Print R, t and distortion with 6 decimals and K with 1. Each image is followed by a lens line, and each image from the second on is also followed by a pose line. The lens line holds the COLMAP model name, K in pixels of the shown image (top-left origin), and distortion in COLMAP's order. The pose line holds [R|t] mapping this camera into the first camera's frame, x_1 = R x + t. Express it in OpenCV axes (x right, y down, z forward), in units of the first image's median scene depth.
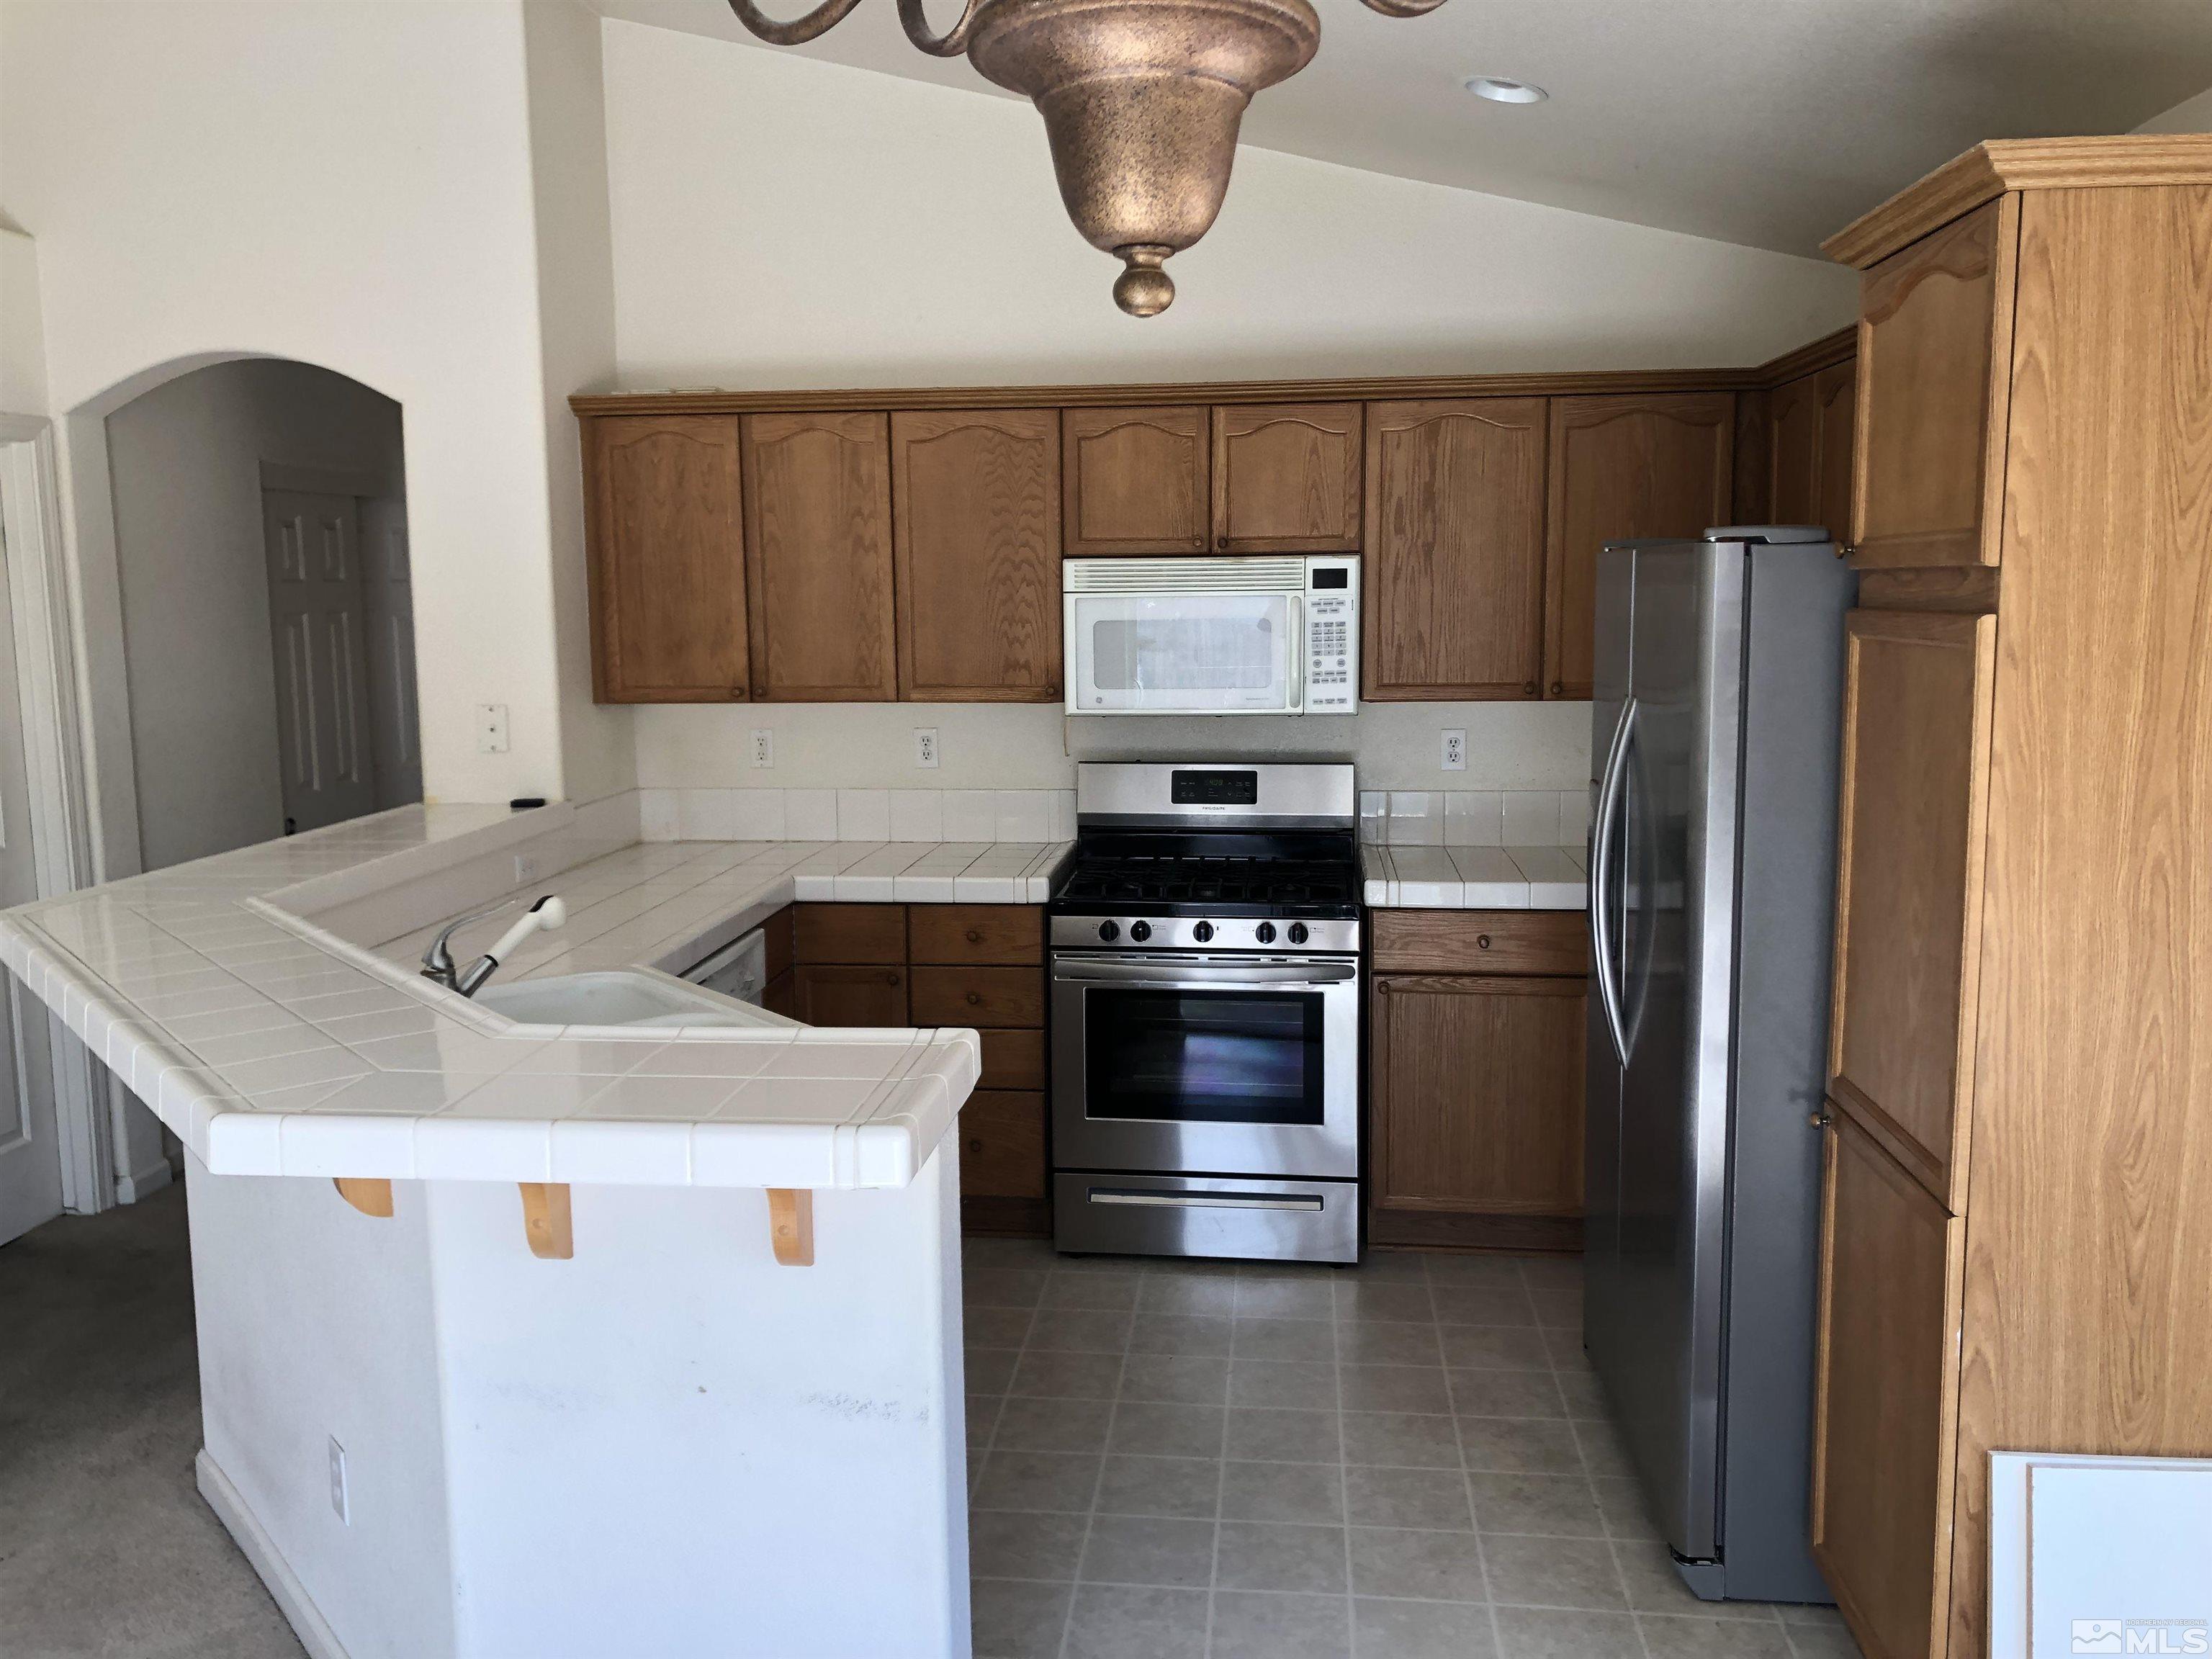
lens RADIAL K [[1800.8, 0, 1104.2], [0, 1800.8, 813.5], [0, 0, 1]] dist [0.014247, 0.000859]
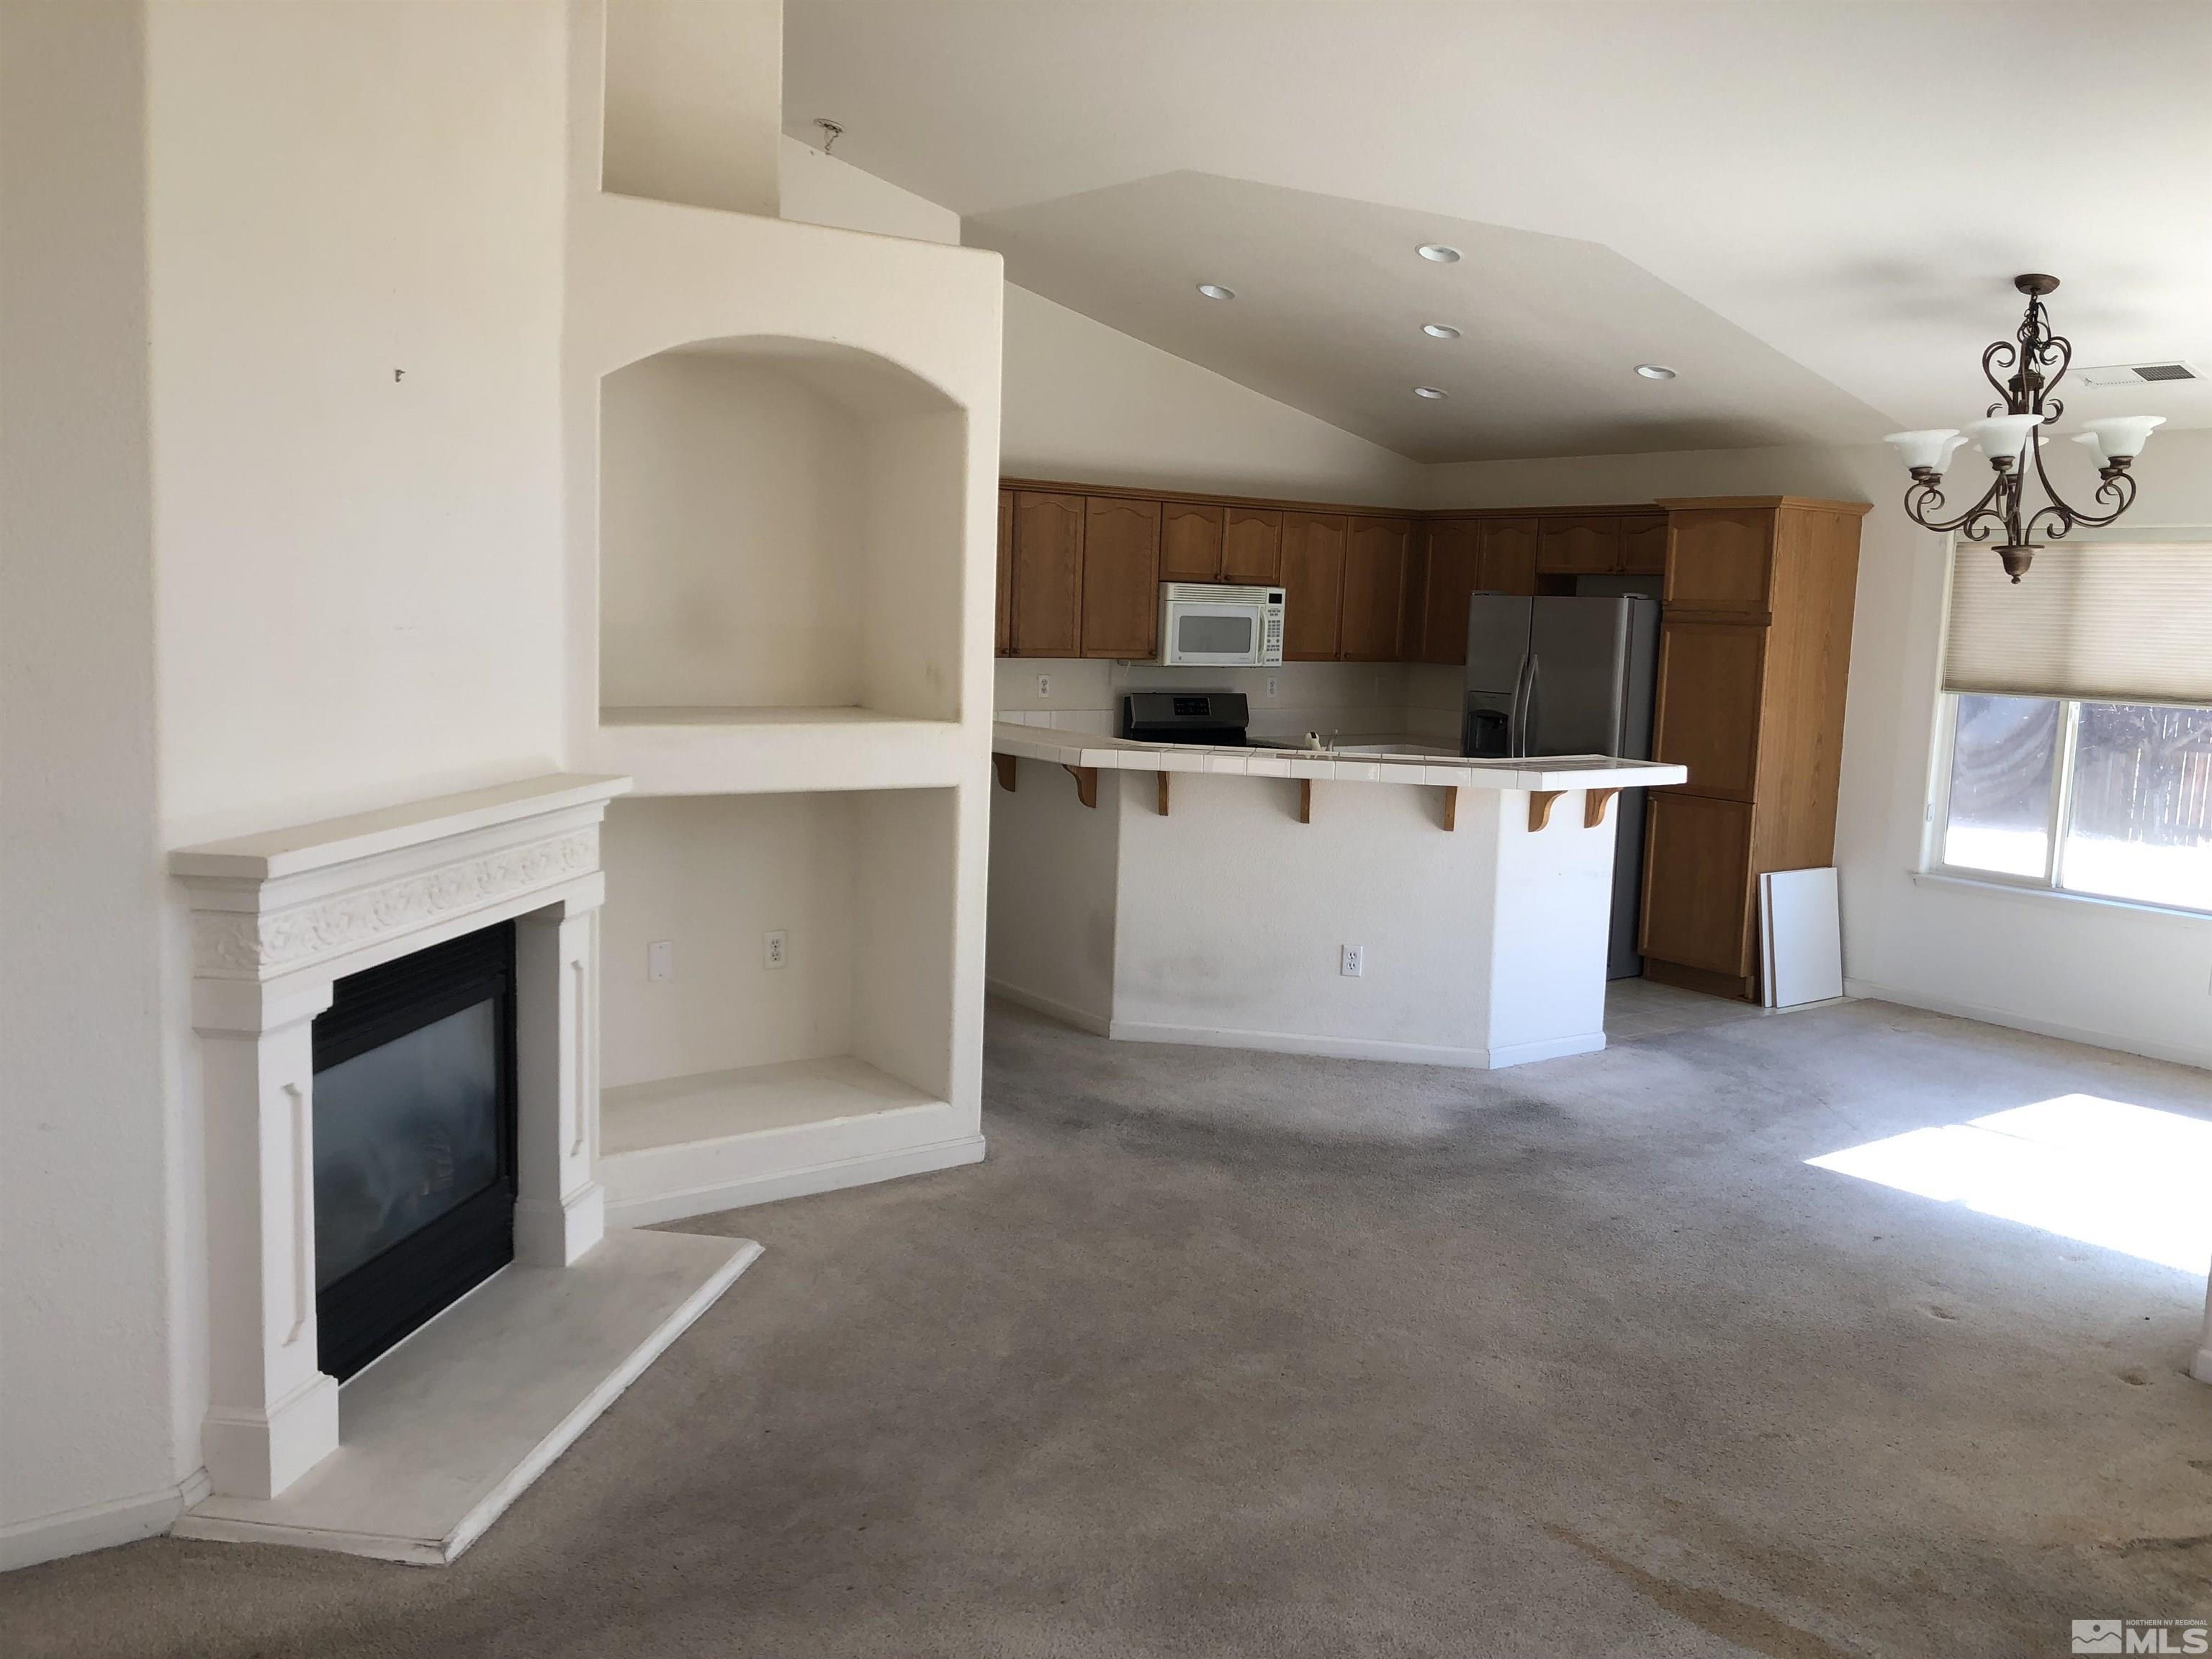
lens RADIAL K [[1800.8, 0, 1107.0], [0, 1800.8, 834.6], [0, 0, 1]] dist [0.014247, 0.000859]
pose [[0.742859, -0.051531, 0.667462, -1.336793], [0.045102, 0.998620, 0.026900, 0.067455], [-0.667927, 0.010121, 0.744158, -0.350620]]
